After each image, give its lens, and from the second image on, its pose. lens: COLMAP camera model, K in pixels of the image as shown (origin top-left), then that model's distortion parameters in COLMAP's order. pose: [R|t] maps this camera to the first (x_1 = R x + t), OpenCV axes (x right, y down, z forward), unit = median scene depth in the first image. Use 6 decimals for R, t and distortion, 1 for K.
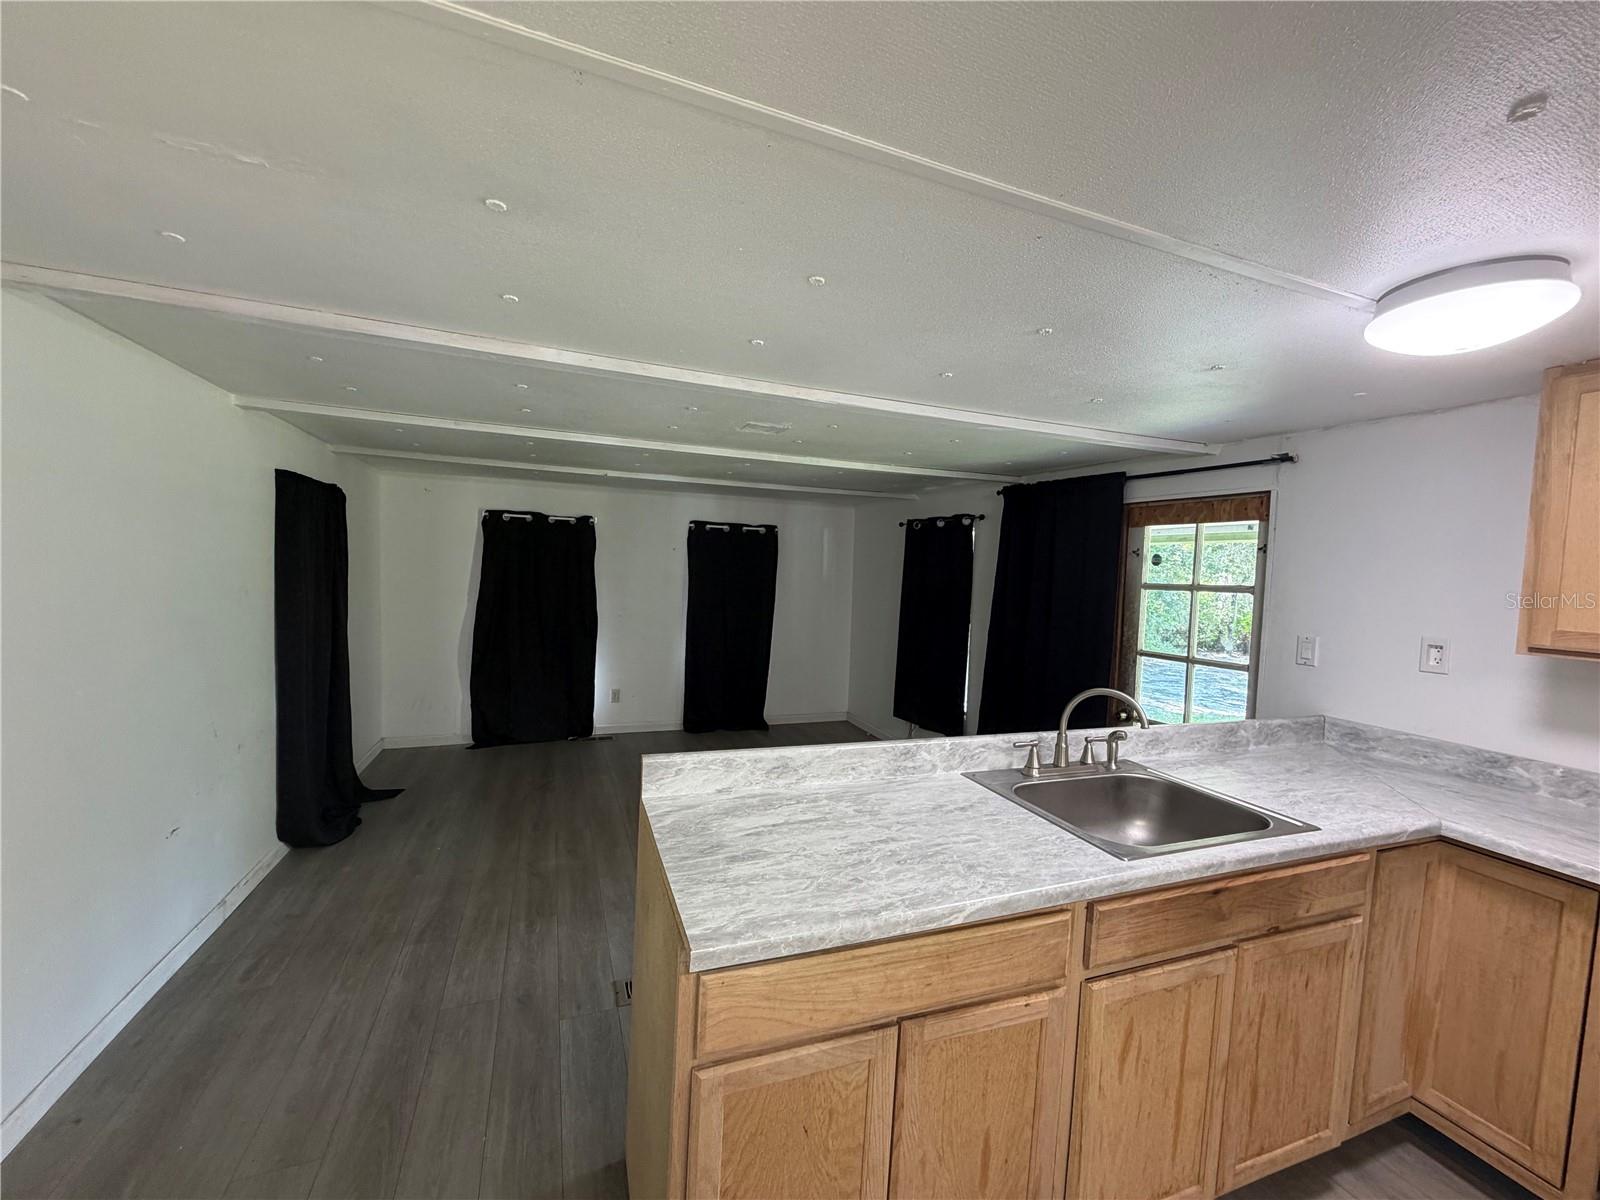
lens RADIAL K [[632.8, 0, 795.4], [0, 632.8, 603.1], [0, 0, 1]] dist [-0.000770, 0.000593]
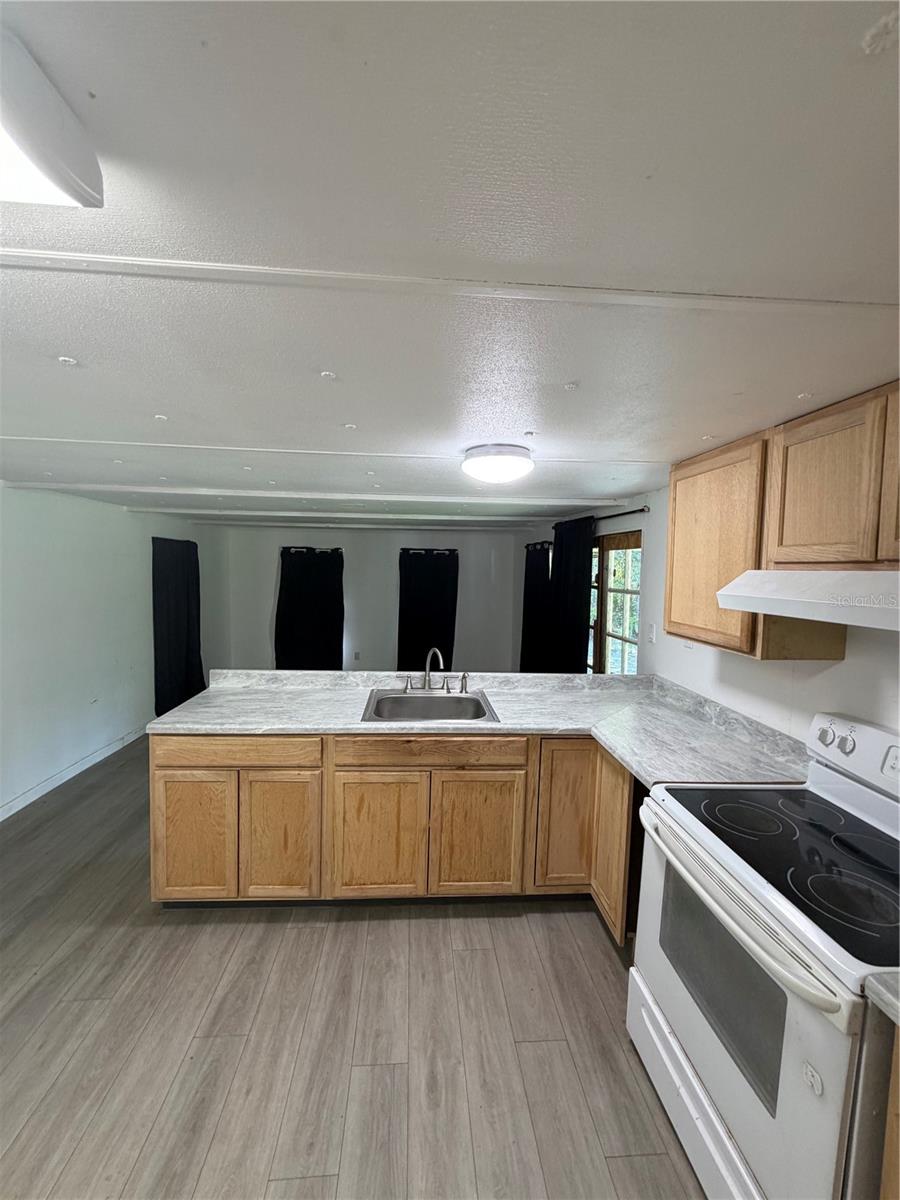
lens RADIAL K [[474.6, 0, 450.5], [0, 474.6, 594.8], [0, 0, 1]] dist [-0.000770, 0.000593]
pose [[0.959063, -0.003459, -0.283172, 0.897230], [0.002245, 0.999987, -0.004612, -0.019072], [0.283185, 0.003787, 0.959058, -0.349485]]
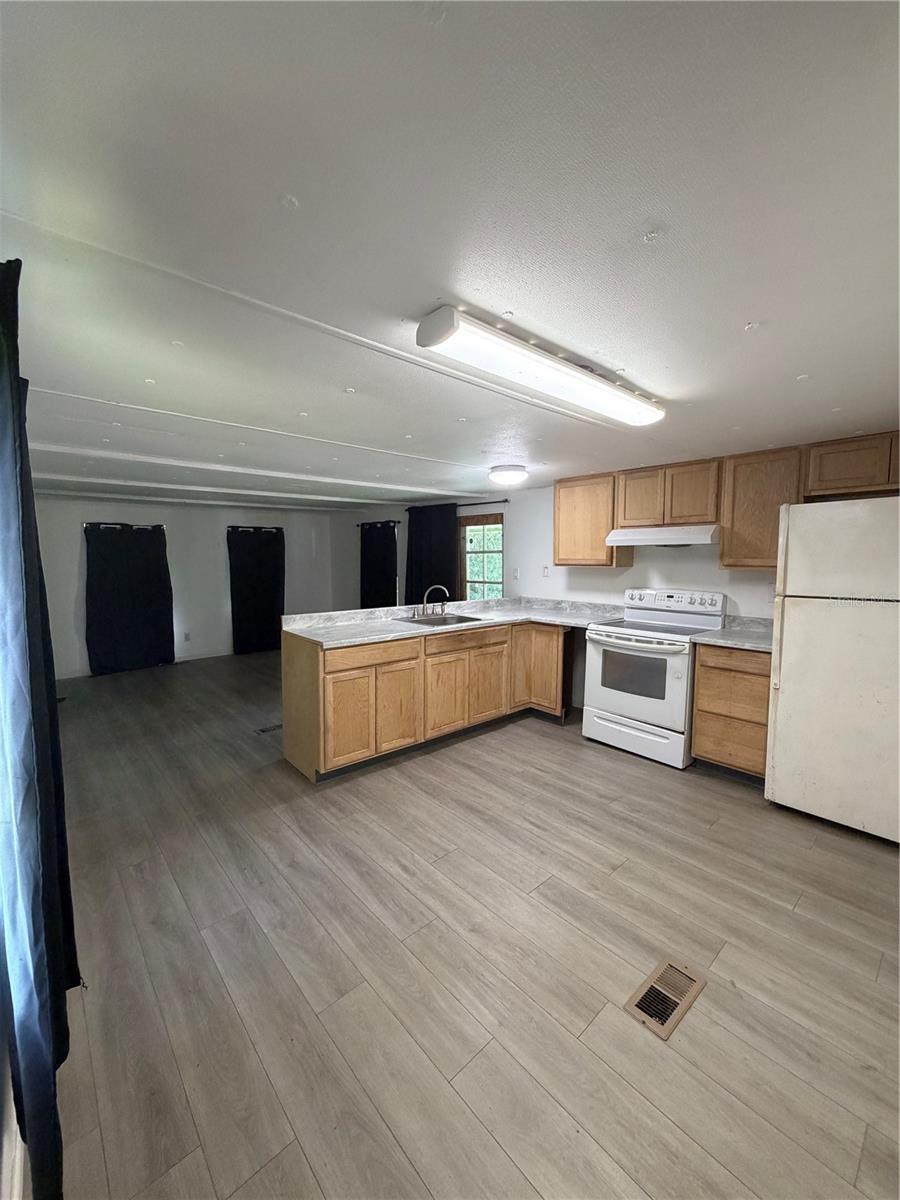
lens RADIAL K [[474.6, 0, 448.4], [0, 474.6, 593.8], [0, 0, 1]] dist [-0.000770, 0.000593]
pose [[0.934192, -0.072829, 0.349257, -0.228046], [0.061075, 0.997138, 0.044565, 0.073782], [-0.351503, -0.020302, 0.935966, -1.060506]]
